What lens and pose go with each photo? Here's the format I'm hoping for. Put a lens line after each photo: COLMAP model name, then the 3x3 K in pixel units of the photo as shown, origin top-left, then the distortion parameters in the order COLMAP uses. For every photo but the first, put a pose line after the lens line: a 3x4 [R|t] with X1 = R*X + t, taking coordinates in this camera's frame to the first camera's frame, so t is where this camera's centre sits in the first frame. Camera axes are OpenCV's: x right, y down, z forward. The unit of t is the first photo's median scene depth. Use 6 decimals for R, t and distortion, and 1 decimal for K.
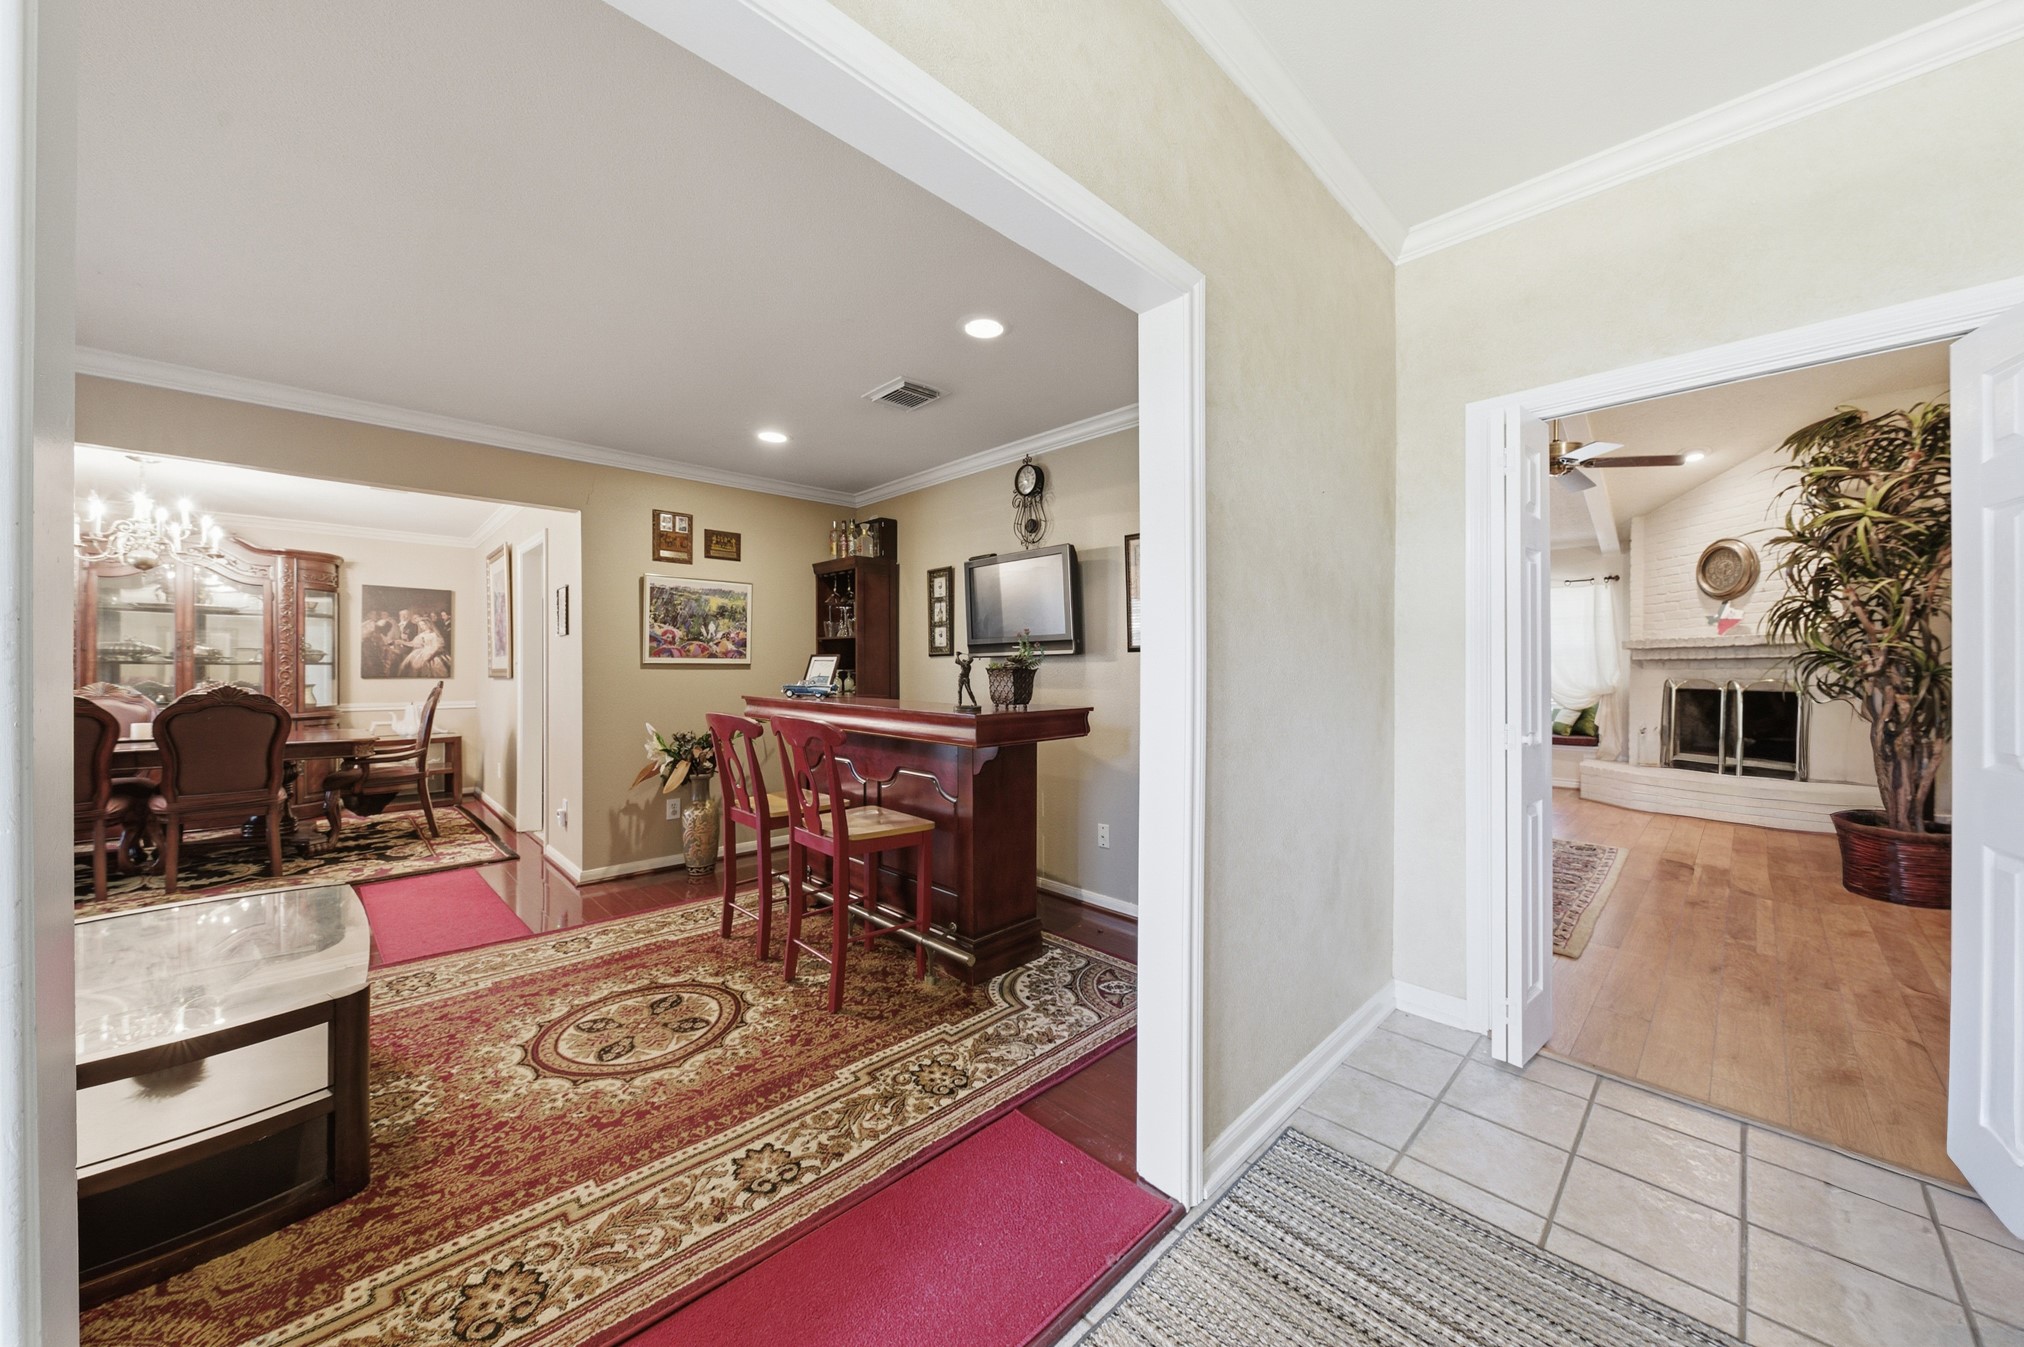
lens RADIAL K [[717.6, 0, 1012.0], [0, 717.6, 673.5], [0, 0, 1]] dist [-0.001227, -0.000171]
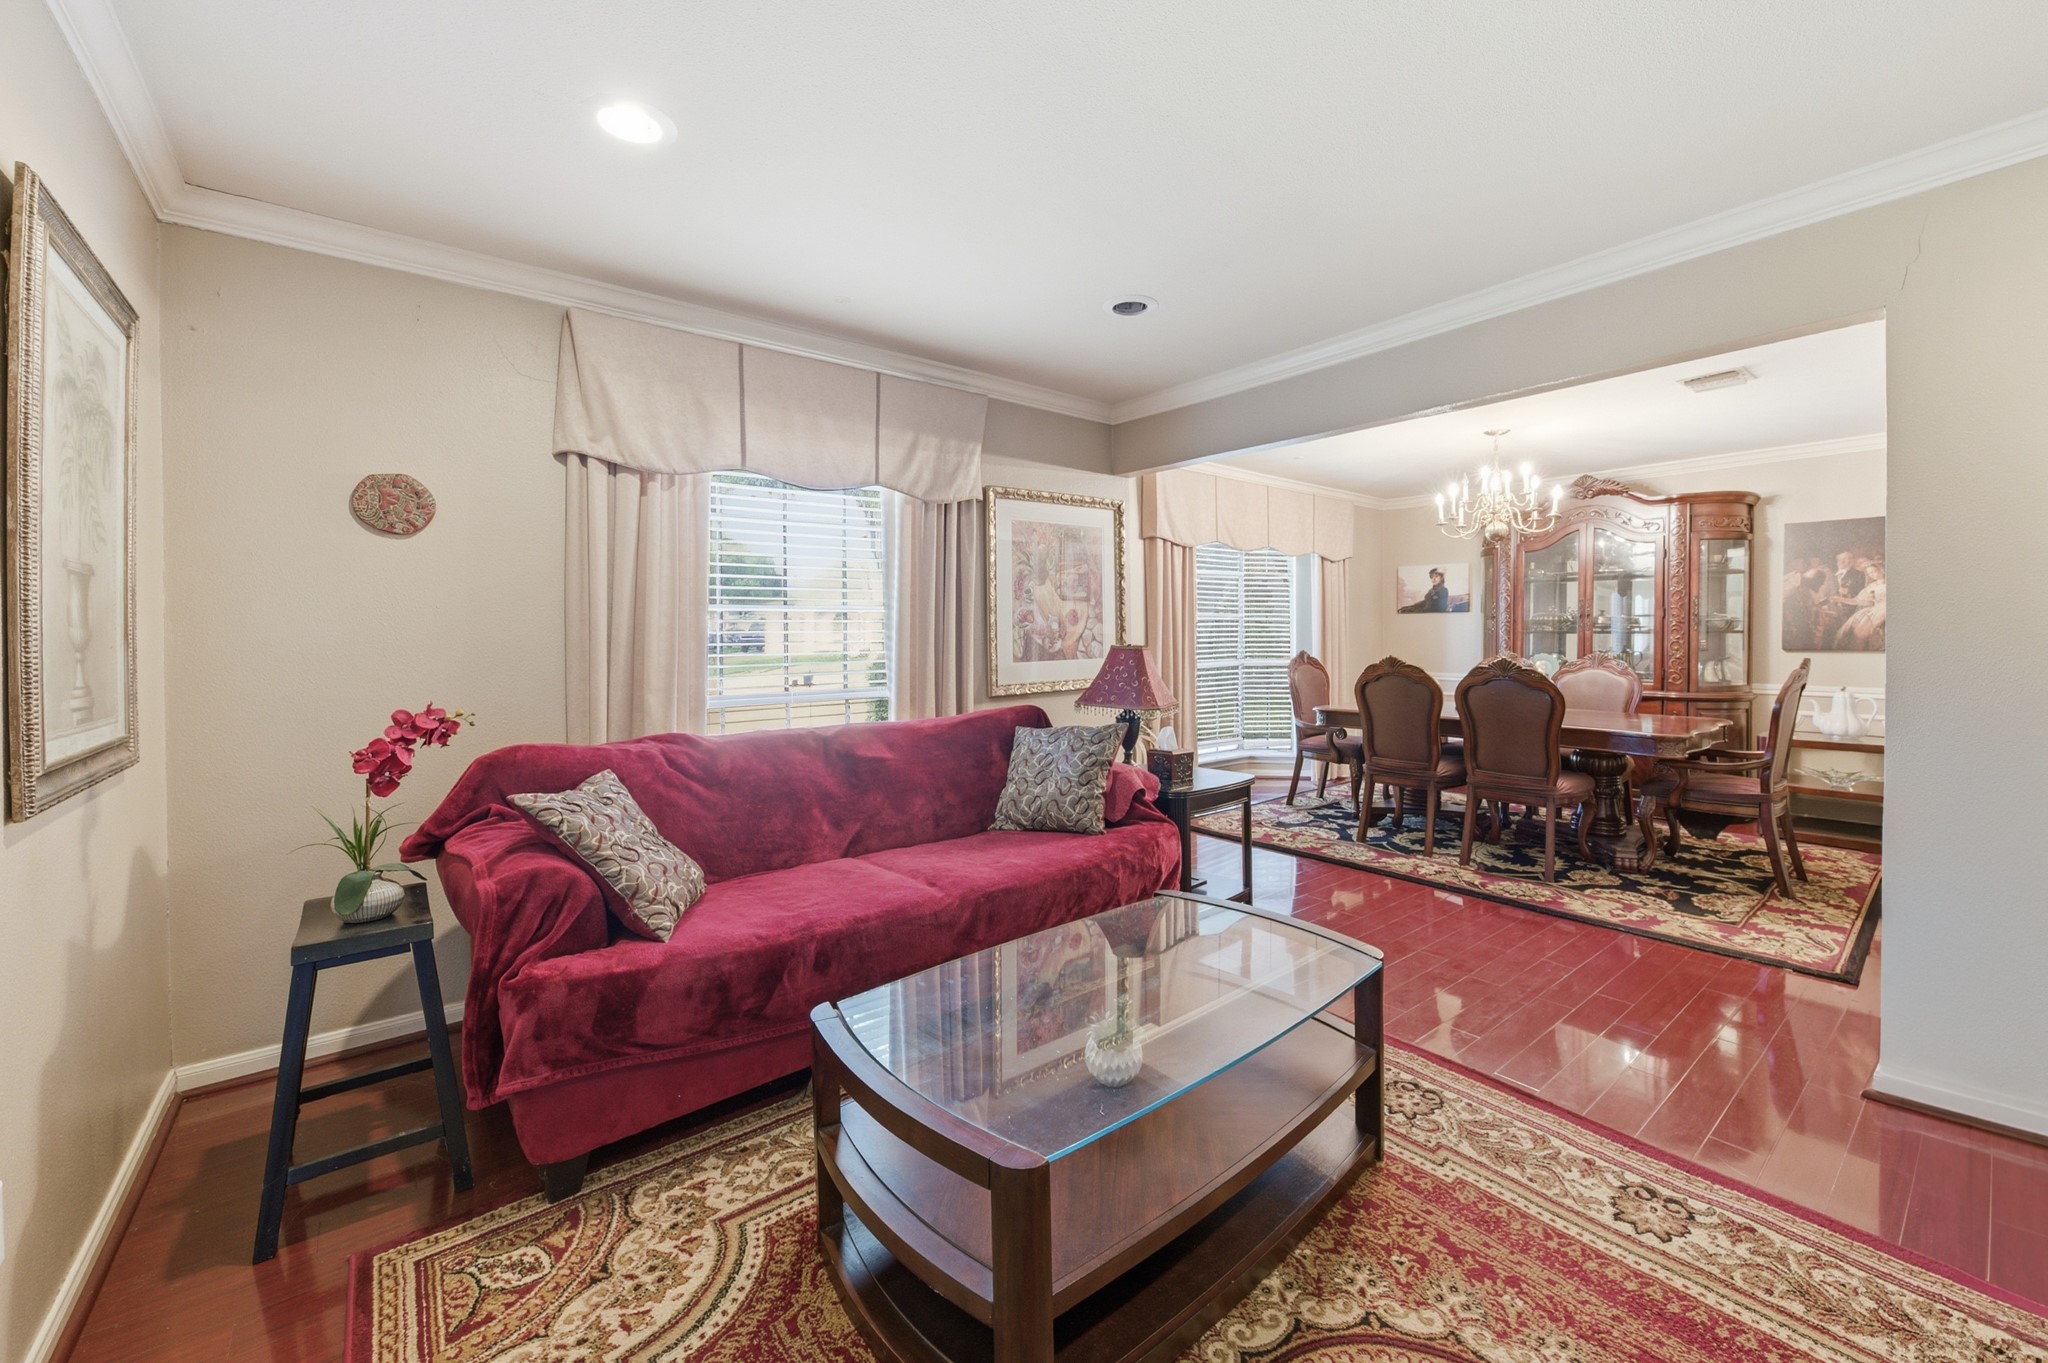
lens RADIAL K [[808.3, 0, 1053.2], [0, 808.3, 651.7], [0, 0, 1]] dist [-0.001544, -0.000747]
pose [[-0.073201, 0.012660, -0.997237, -0.024299], [-0.004666, 0.999904, 0.013036, -0.000010], [0.997306, 0.005607, -0.073135, 0.311766]]
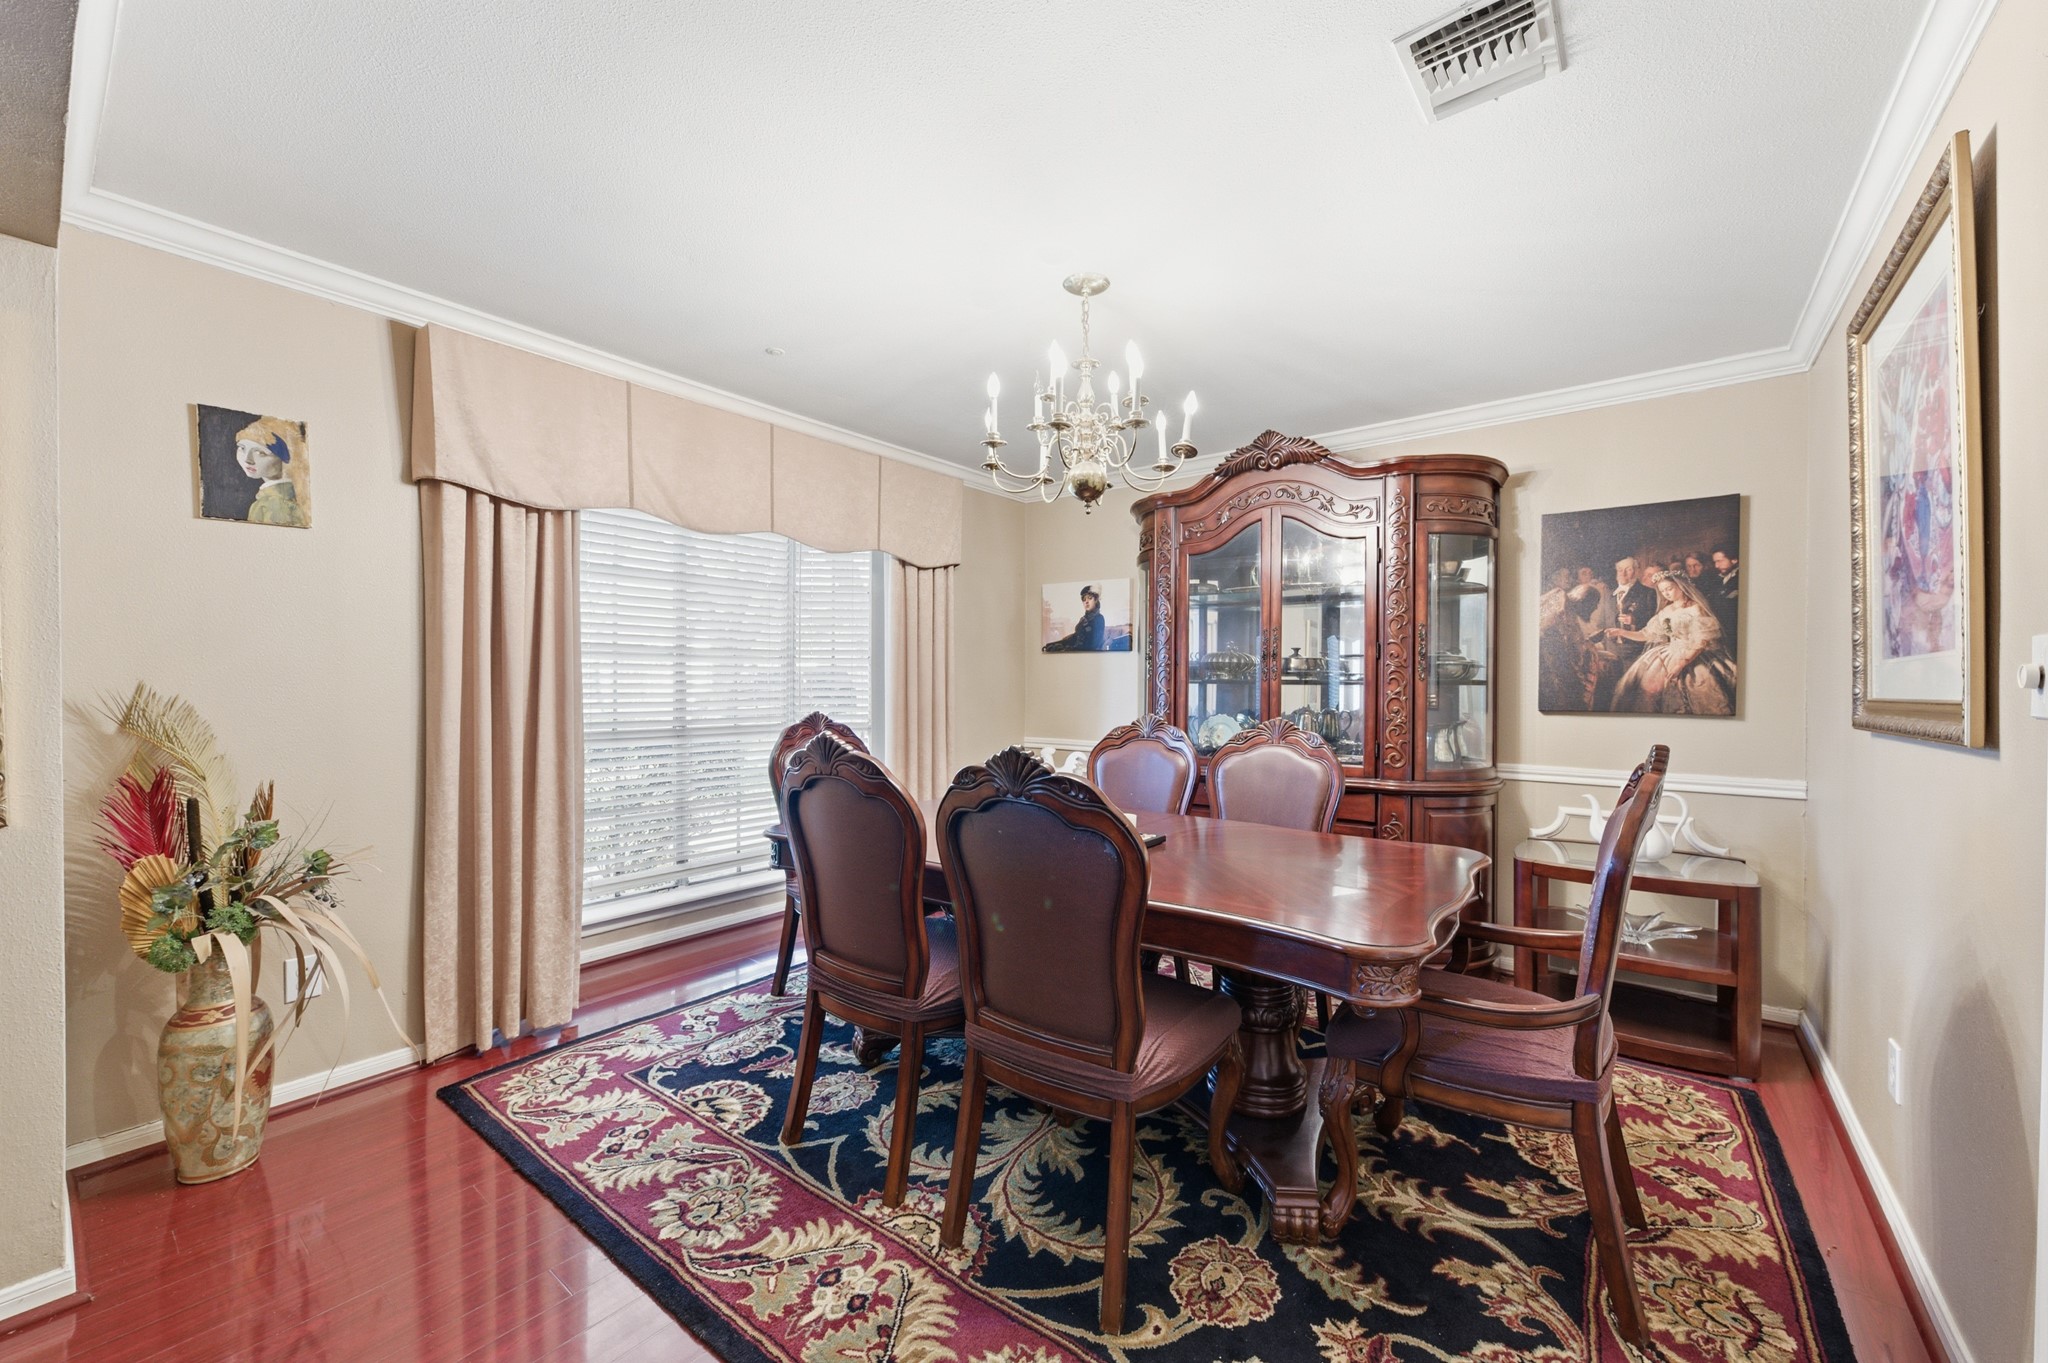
lens RADIAL K [[806.8, 0, 1023.4], [0, 806.8, 691.6], [0, 0, 1]] dist [-0.014646, 0.000088]
pose [[0.152275, 0.005827, -0.988321, -0.437041], [-0.009333, 0.999947, 0.004457, -0.006907], [0.988294, 0.008545, 0.152322, 0.582786]]
